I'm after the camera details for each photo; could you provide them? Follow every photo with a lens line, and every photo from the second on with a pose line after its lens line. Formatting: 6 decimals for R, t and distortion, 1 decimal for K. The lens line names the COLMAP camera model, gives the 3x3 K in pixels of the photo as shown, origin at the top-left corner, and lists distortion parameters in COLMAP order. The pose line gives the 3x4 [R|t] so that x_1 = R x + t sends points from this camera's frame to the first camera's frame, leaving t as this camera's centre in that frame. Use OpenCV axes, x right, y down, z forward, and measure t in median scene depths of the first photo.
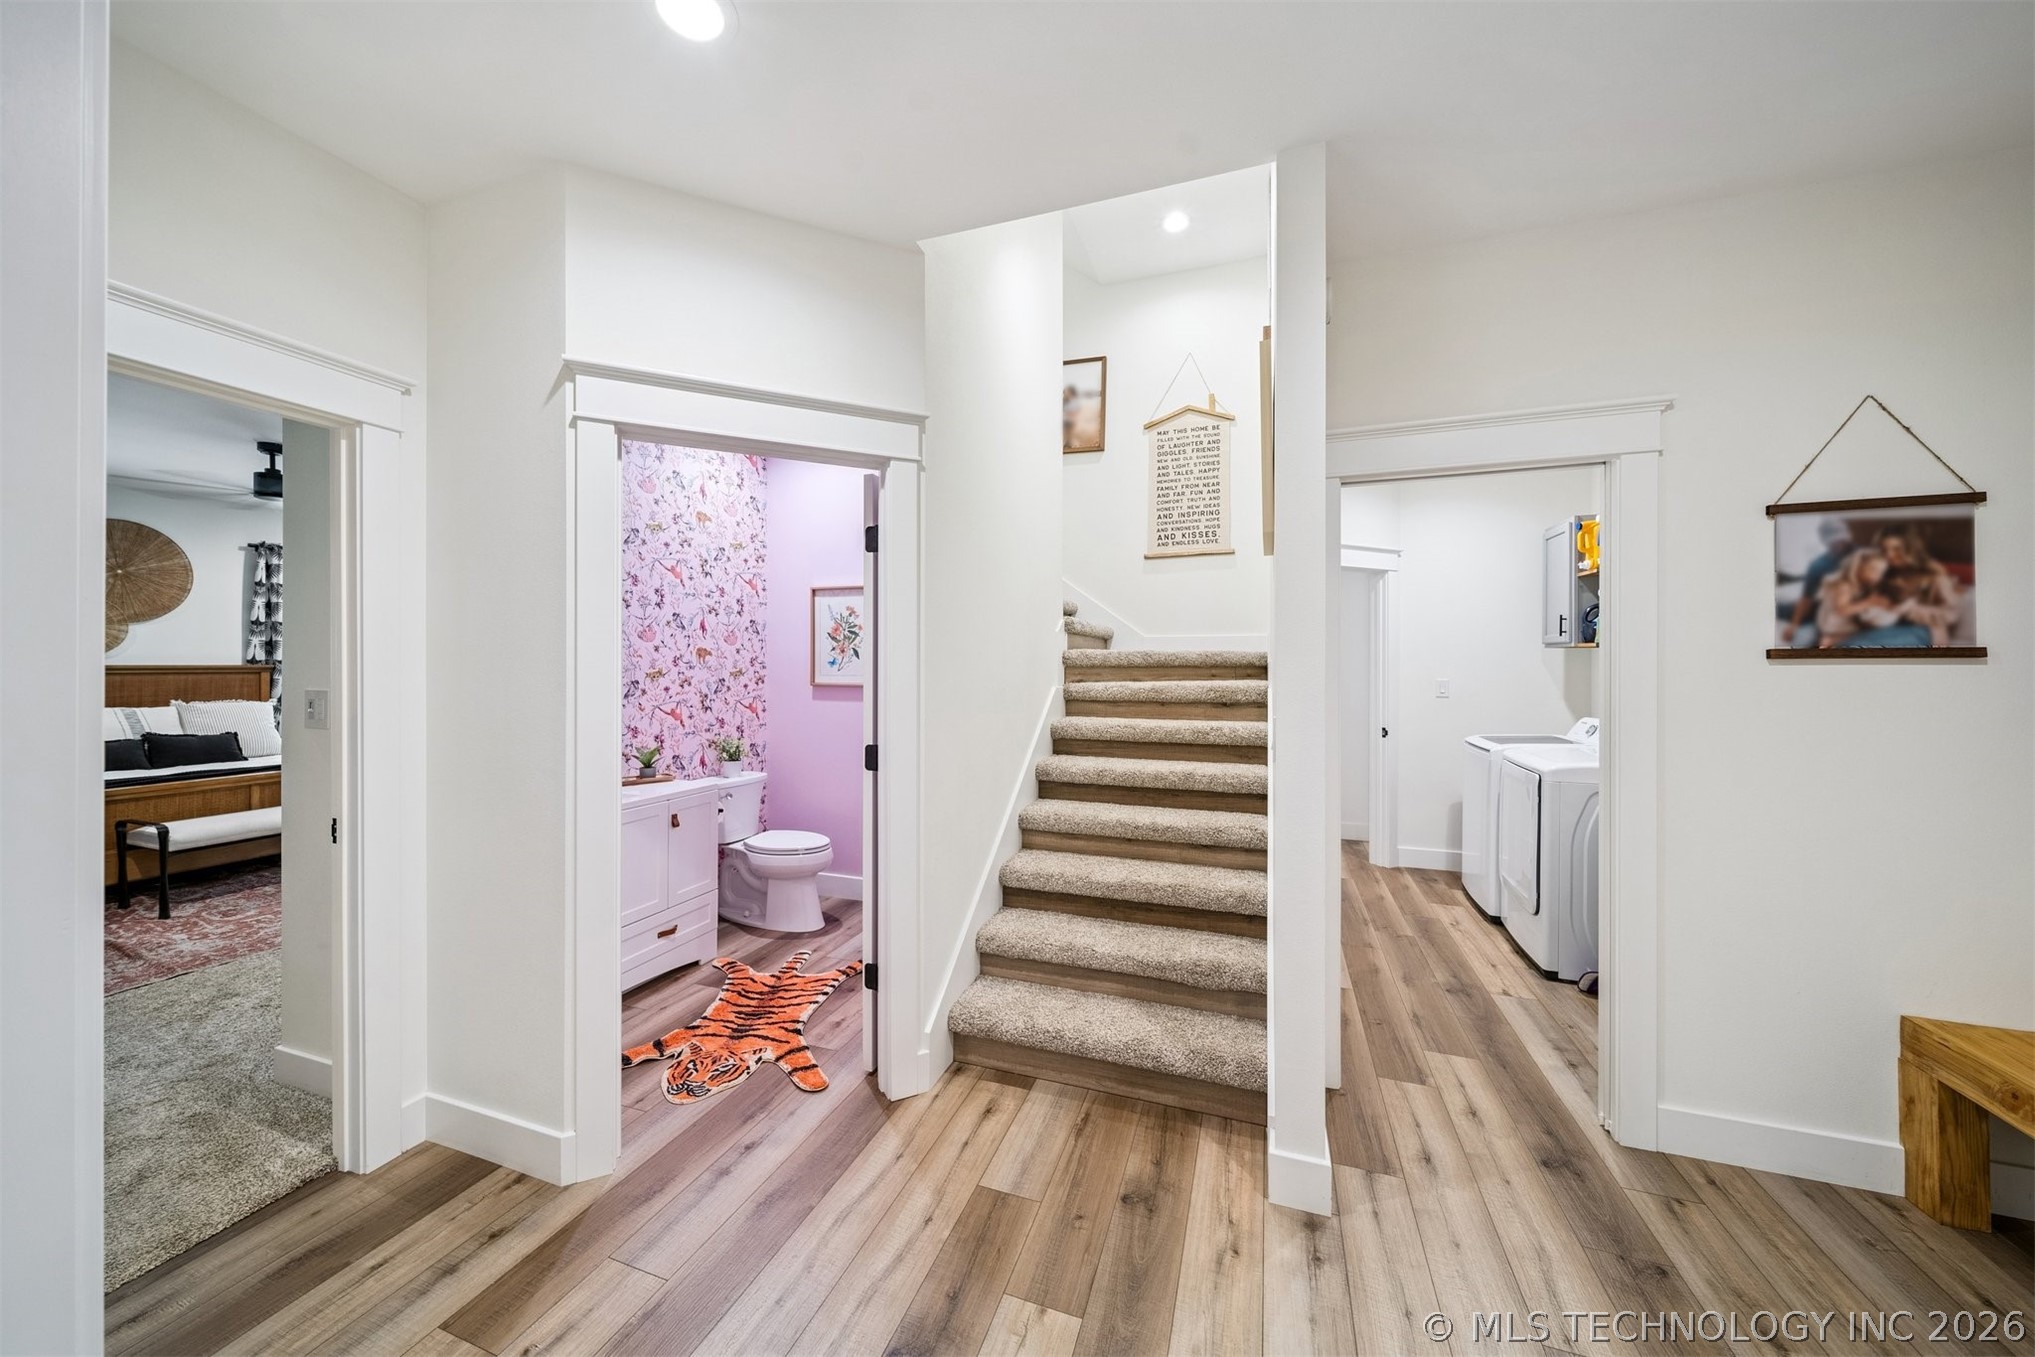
lens RADIAL K [[717.0, 0, 1005.0], [0, 717.0, 666.2], [0, 0, 1]] dist [0.010711, -0.002316]
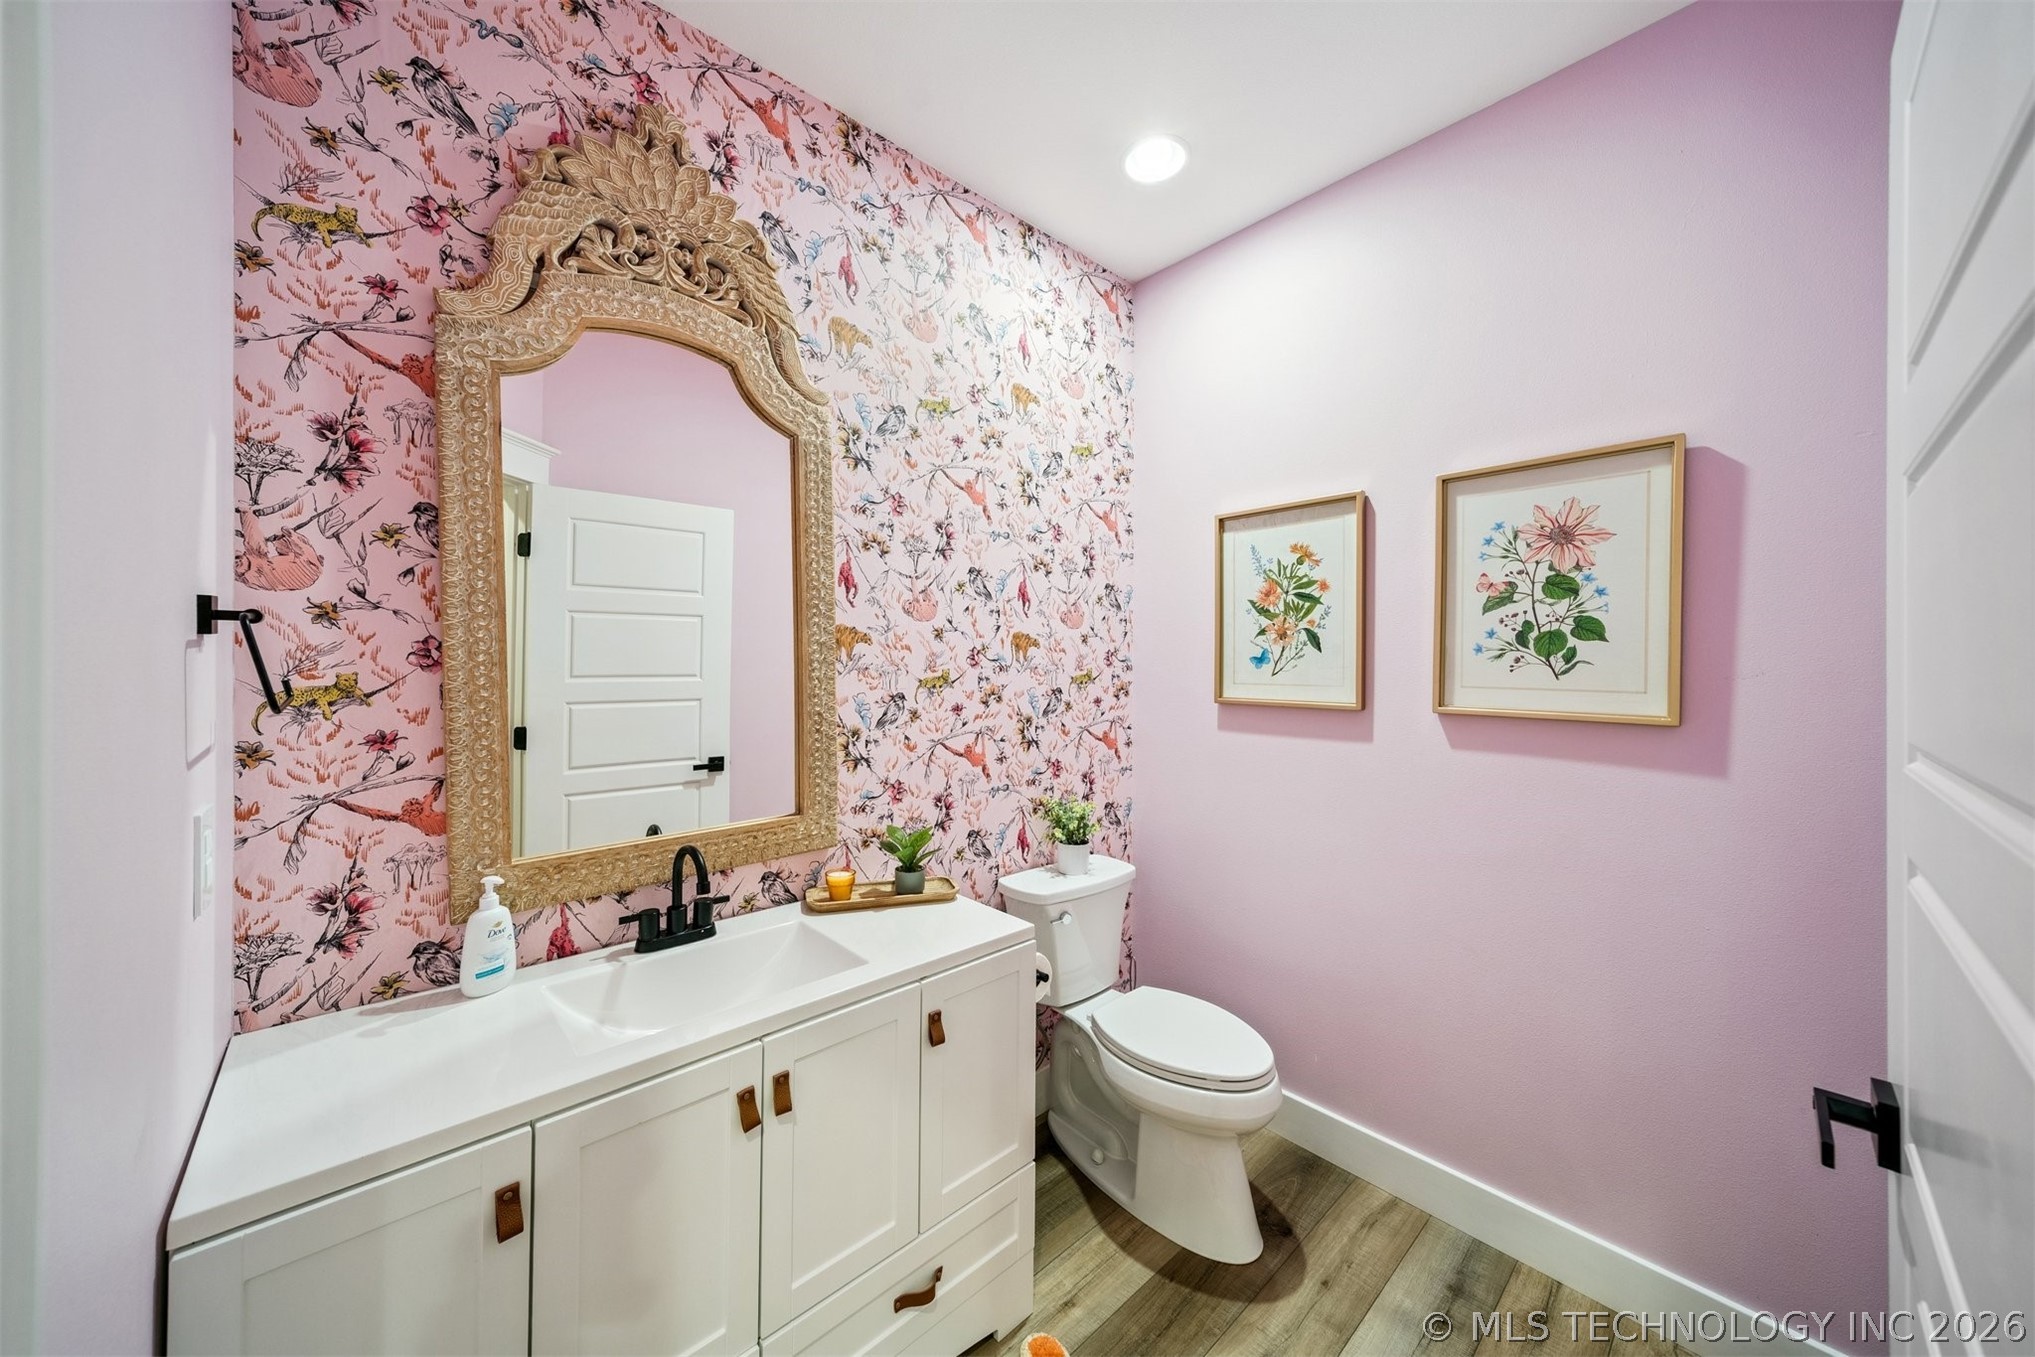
lens RADIAL K [[666.3, 0, 1007.8], [0, 666.3, 669.2], [0, 0, 1]] dist [0.002532, 0.000073]
pose [[0.881621, 0.002699, -0.471949, -0.194653], [0.000040, 0.999983, 0.005794, -0.000711], [0.471957, -0.005127, 0.881607, 0.557197]]
